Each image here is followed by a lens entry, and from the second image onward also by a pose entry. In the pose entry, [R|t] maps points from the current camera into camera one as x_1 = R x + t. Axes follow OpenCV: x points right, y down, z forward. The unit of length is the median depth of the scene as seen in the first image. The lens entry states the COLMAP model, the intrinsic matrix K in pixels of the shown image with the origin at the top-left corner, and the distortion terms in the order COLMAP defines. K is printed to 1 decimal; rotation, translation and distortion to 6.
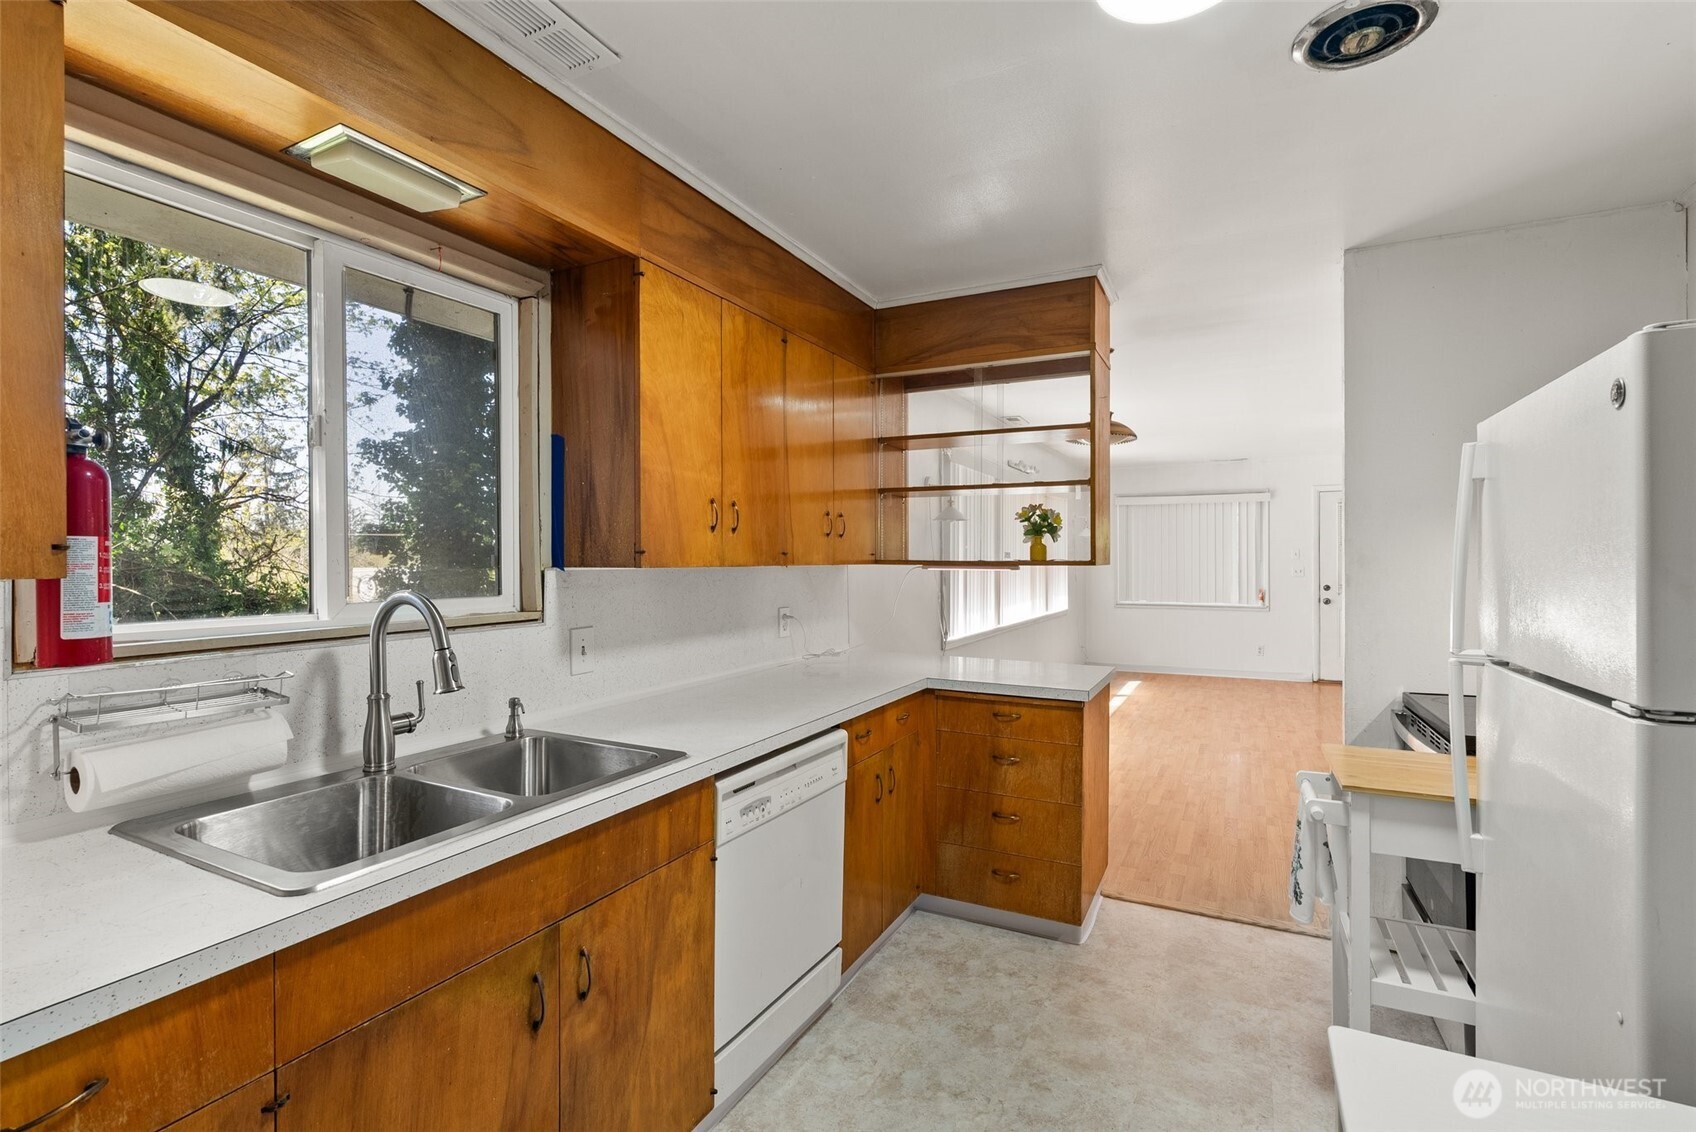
lens RADIAL K [[773.9, 0, 851.8], [0, 773.9, 560.9], [0, 0, 1]] dist [-0.006154, 0.000759]
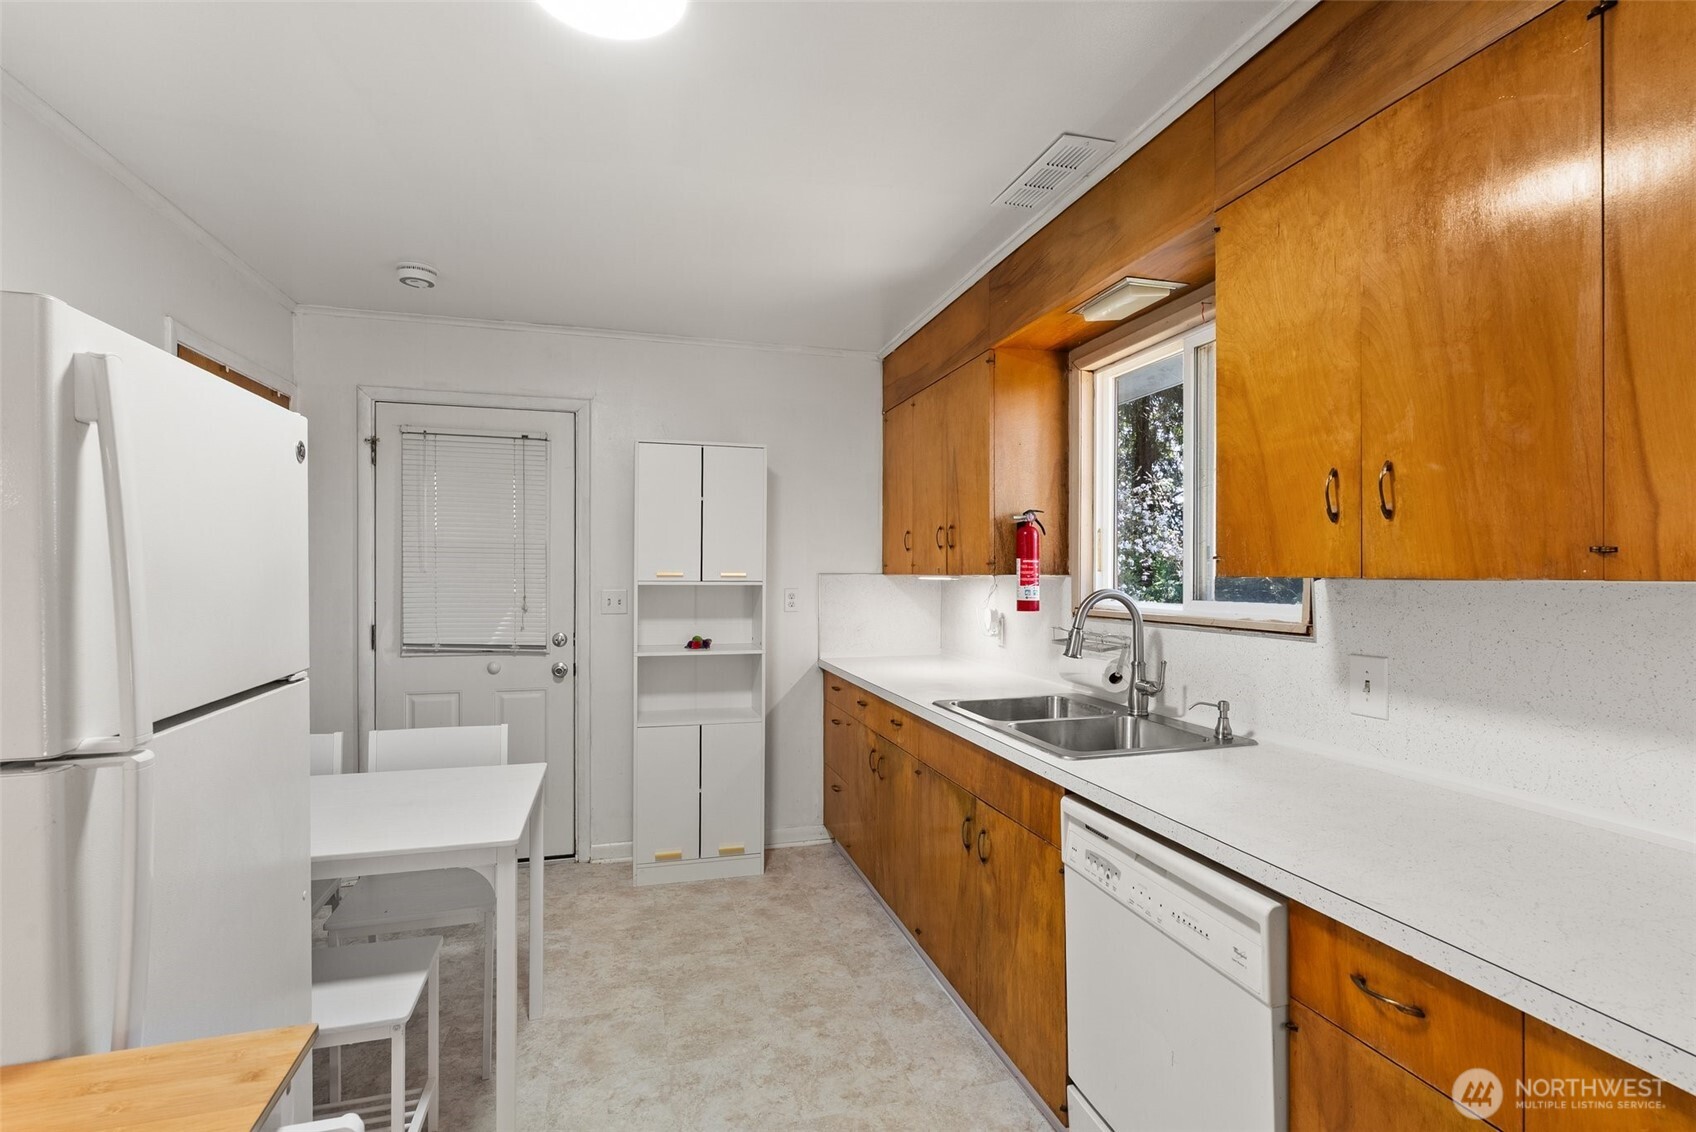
lens RADIAL K [[773.9, 0, 848.4], [0, 773.9, 581.0], [0, 0, 1]] dist [-0.006154, 0.000759]
pose [[-0.729500, 0.013049, -0.683857, 0.564069], [0.003488, 0.999876, 0.015358, -0.000805], [0.683972, 0.008818, -0.729455, 1.250339]]
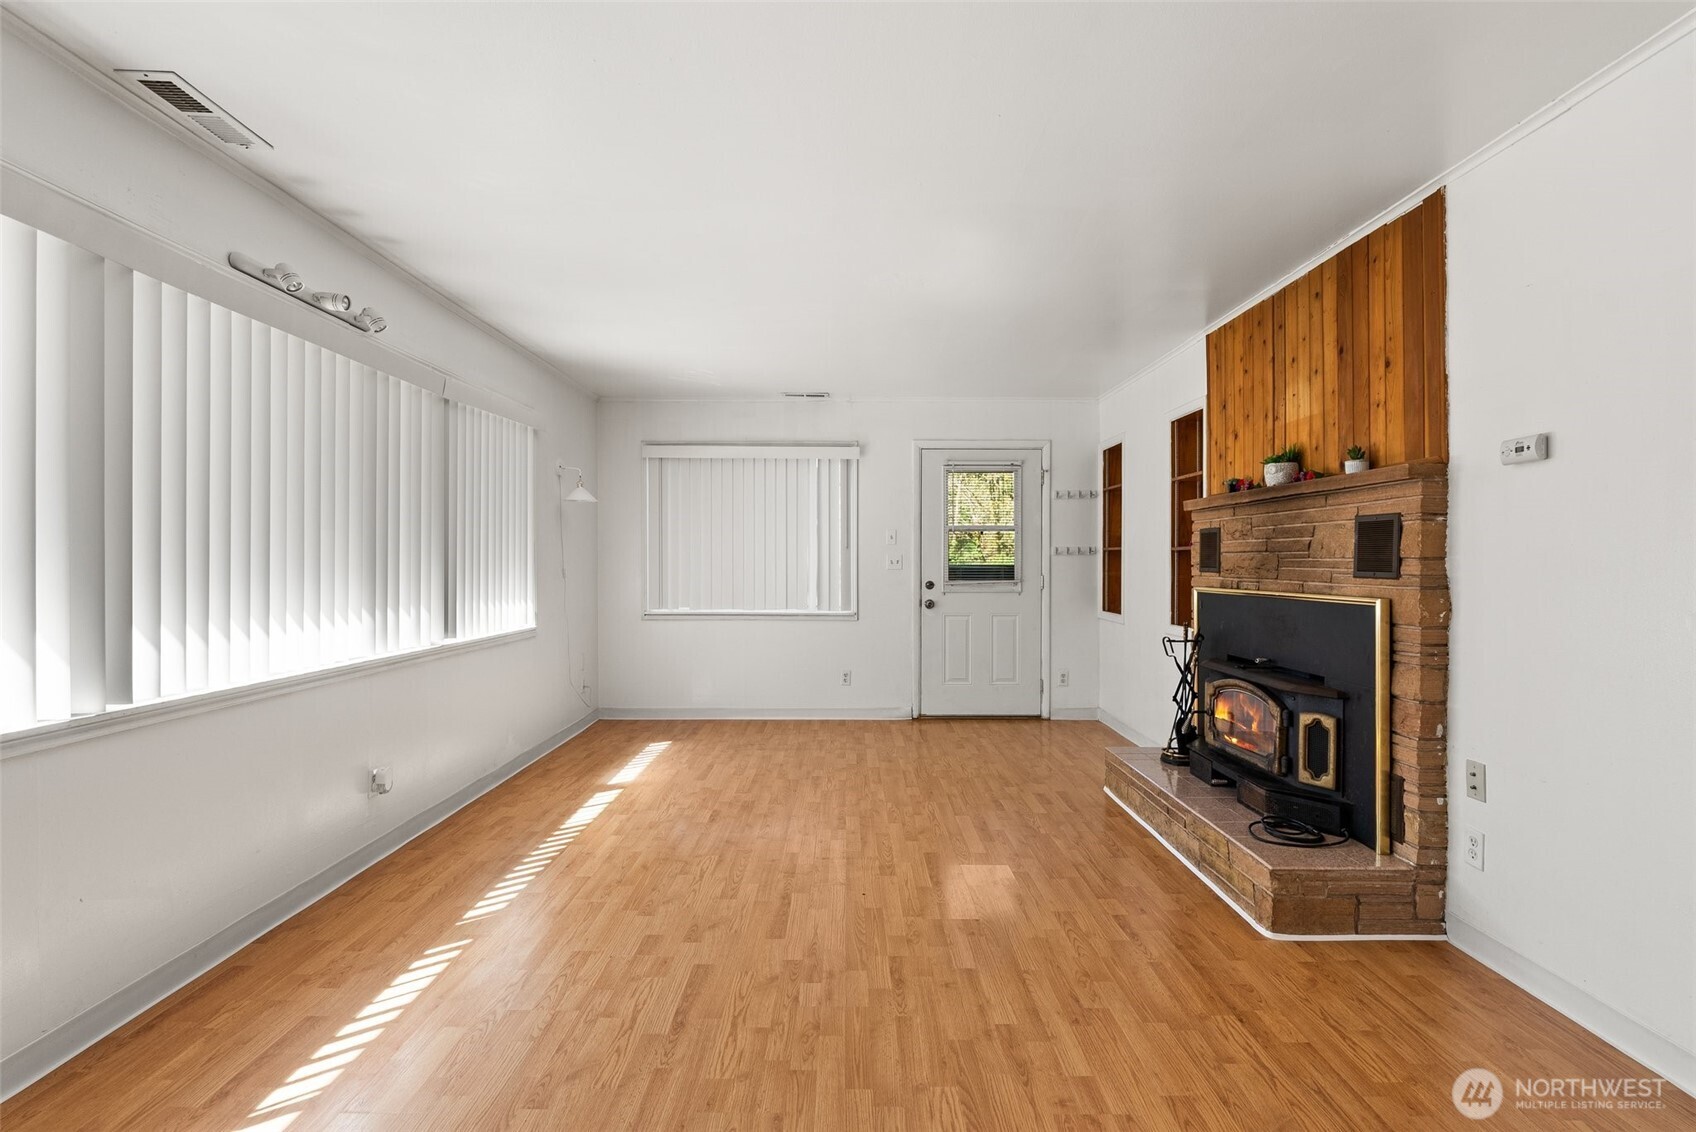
lens RADIAL K [[773.9, 0, 847.3], [0, 773.9, 567.5], [0, 0, 1]] dist [-0.006154, 0.000759]
pose [[0.892207, 0.002672, 0.451619, 0.886908], [-0.005271, 0.999976, 0.004498, 0.061742], [-0.451597, -0.006393, 0.892199, 1.565928]]
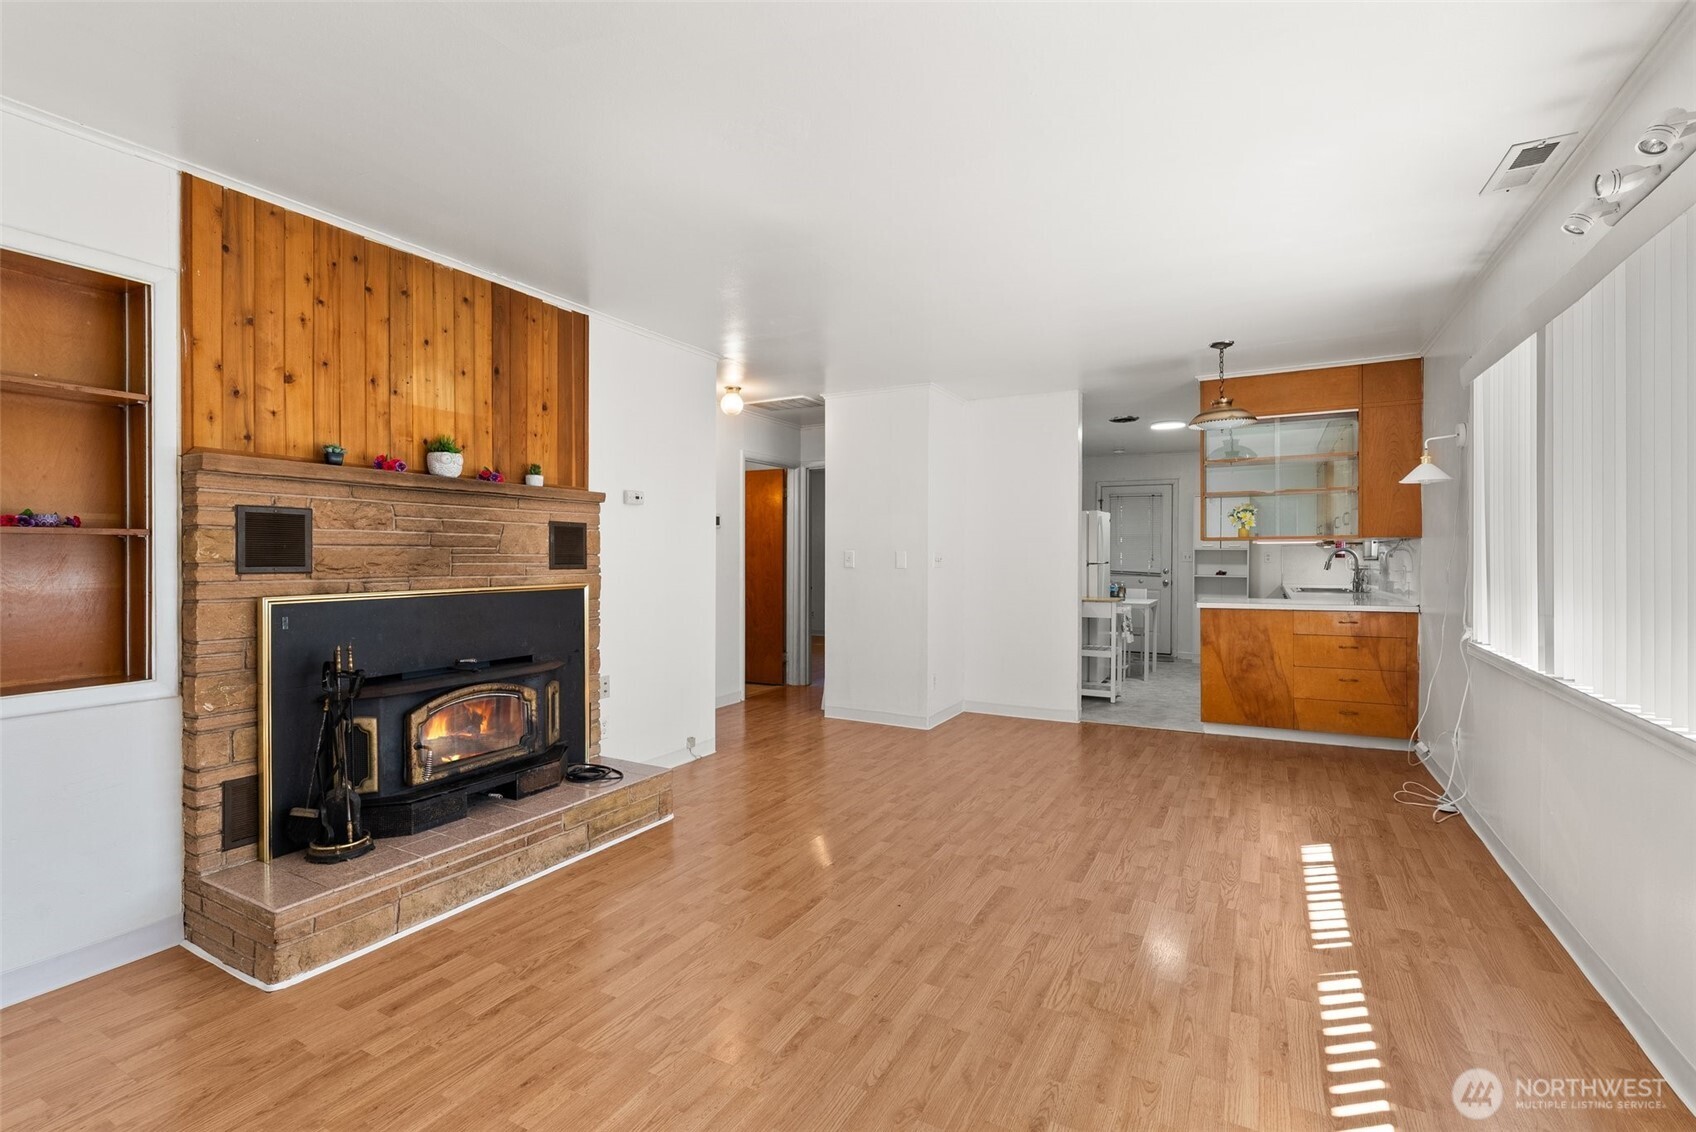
lens RADIAL K [[773.9, 0, 843.0], [0, 773.9, 554.1], [0, 0, 1]] dist [-0.006154, 0.000759]
pose [[-0.999562, 0.003633, 0.029373, 1.559933], [0.003589, 0.999992, -0.001550, 0.052117], [-0.029378, -0.001444, -0.999567, 3.988180]]
